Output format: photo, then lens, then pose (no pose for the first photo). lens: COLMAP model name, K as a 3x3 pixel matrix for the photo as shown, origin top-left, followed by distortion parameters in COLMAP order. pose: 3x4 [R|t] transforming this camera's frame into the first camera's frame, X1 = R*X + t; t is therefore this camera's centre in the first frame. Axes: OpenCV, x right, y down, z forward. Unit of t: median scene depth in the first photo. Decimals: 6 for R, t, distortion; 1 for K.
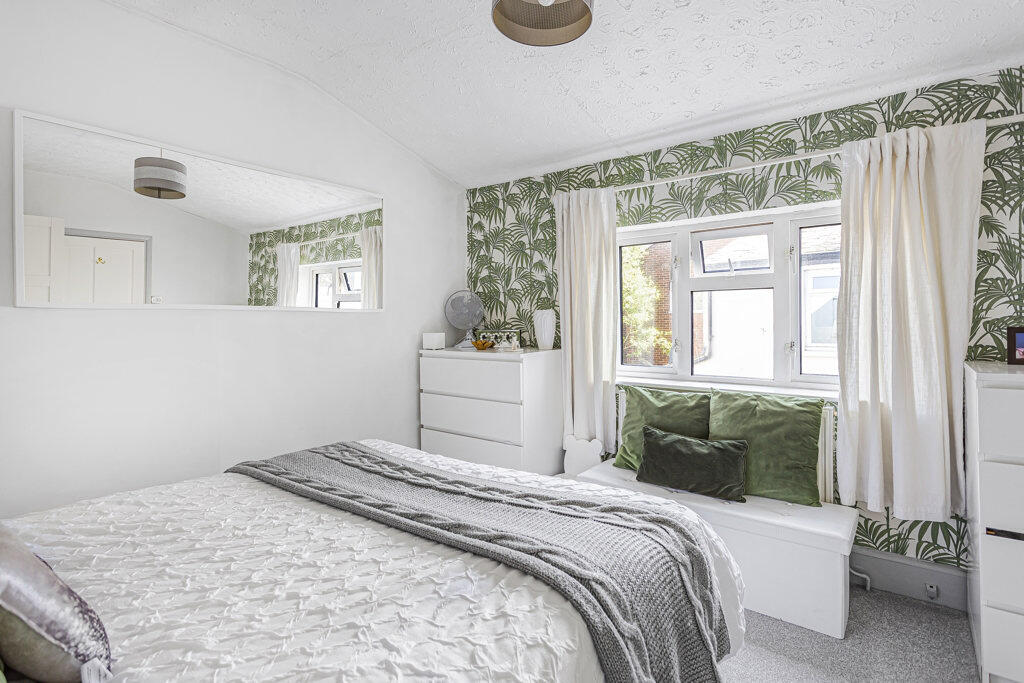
lens RADIAL K [[495.6, 0, 511.3], [0, 495.6, 333.2], [0, 0, 1]] dist [-0.002536, 0.000193]
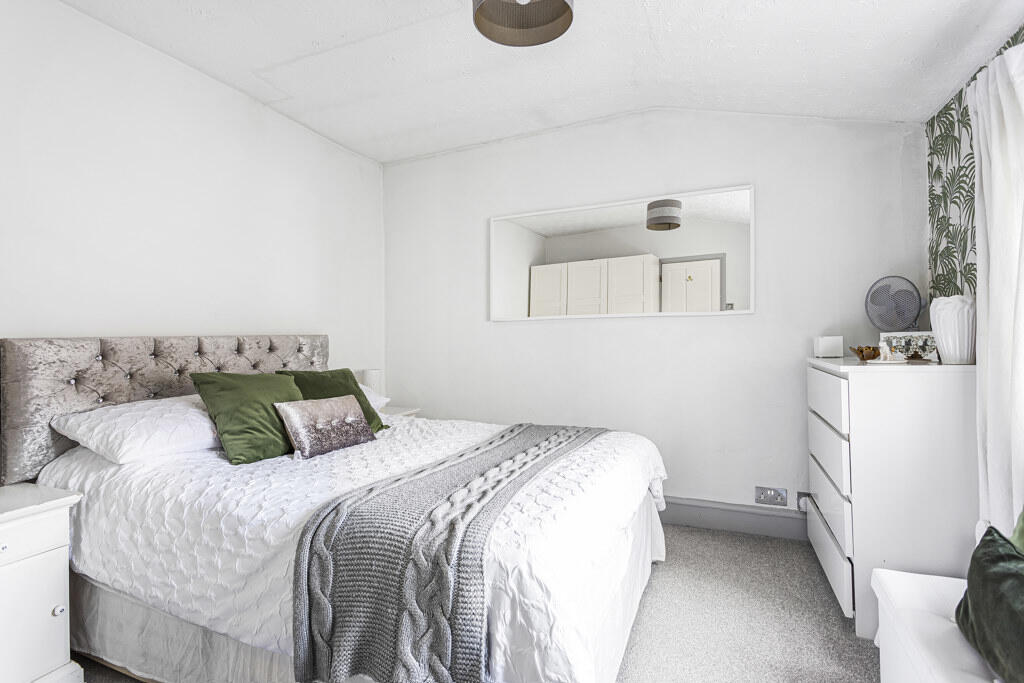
lens RADIAL K [[495.6, 0, 510.5], [0, 495.6, 337.9], [0, 0, 1]] dist [-0.002536, 0.000193]
pose [[0.236611, 0.014191, -0.971501, 0.439541], [-0.011404, 0.999865, 0.011828, -0.001146], [0.971538, 0.008280, 0.236740, 0.306801]]
